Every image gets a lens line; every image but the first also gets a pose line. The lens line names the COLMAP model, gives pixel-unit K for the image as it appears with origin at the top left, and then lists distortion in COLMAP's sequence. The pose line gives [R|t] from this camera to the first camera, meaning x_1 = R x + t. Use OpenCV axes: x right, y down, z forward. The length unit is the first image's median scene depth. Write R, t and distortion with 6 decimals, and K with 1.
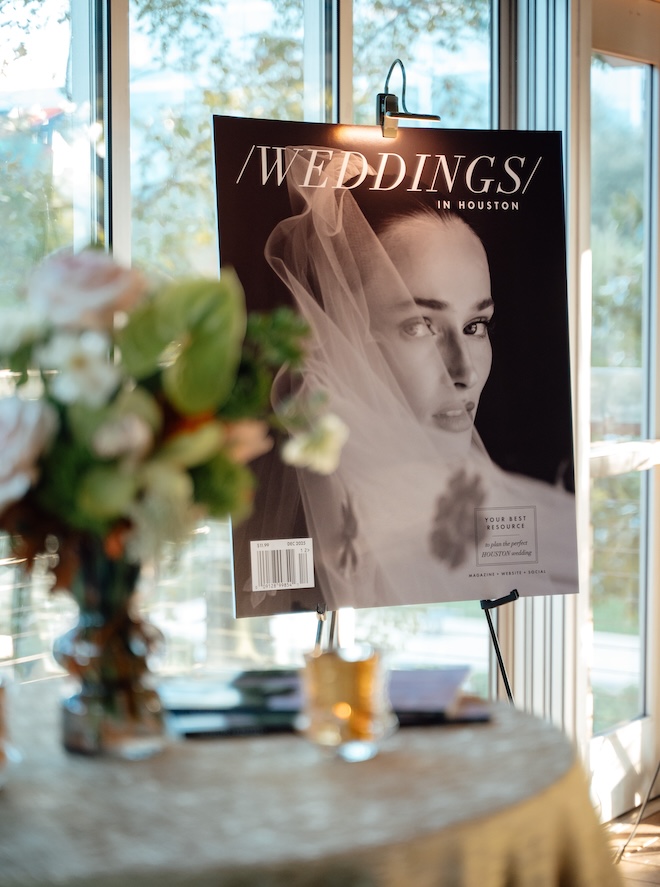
lens RADIAL K [[1941.2, 0, 330.0], [0, 1941.2, 443.6], [0, 0, 1]] dist [-0.362291, 0.000000]
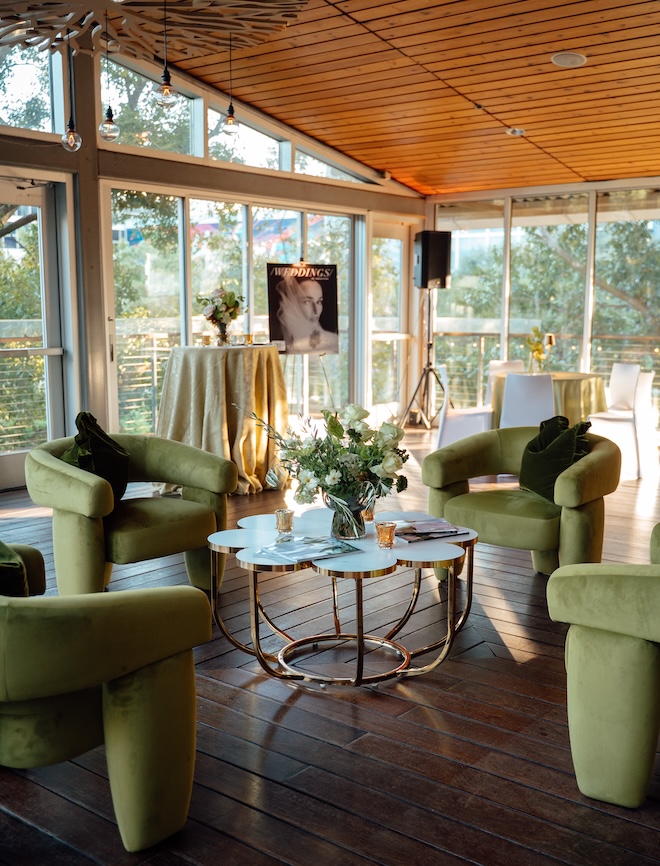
lens RADIAL K [[994.9, 0, 330.6], [0, 994.9, 433.9], [0, 0, 1]] dist [0.001586, 0.000000]
pose [[0.989376, 0.023729, -0.143432, 0.508693], [-0.015800, 0.998296, 0.056171, 0.145729], [0.144520, -0.053308, 0.988065, -1.700152]]
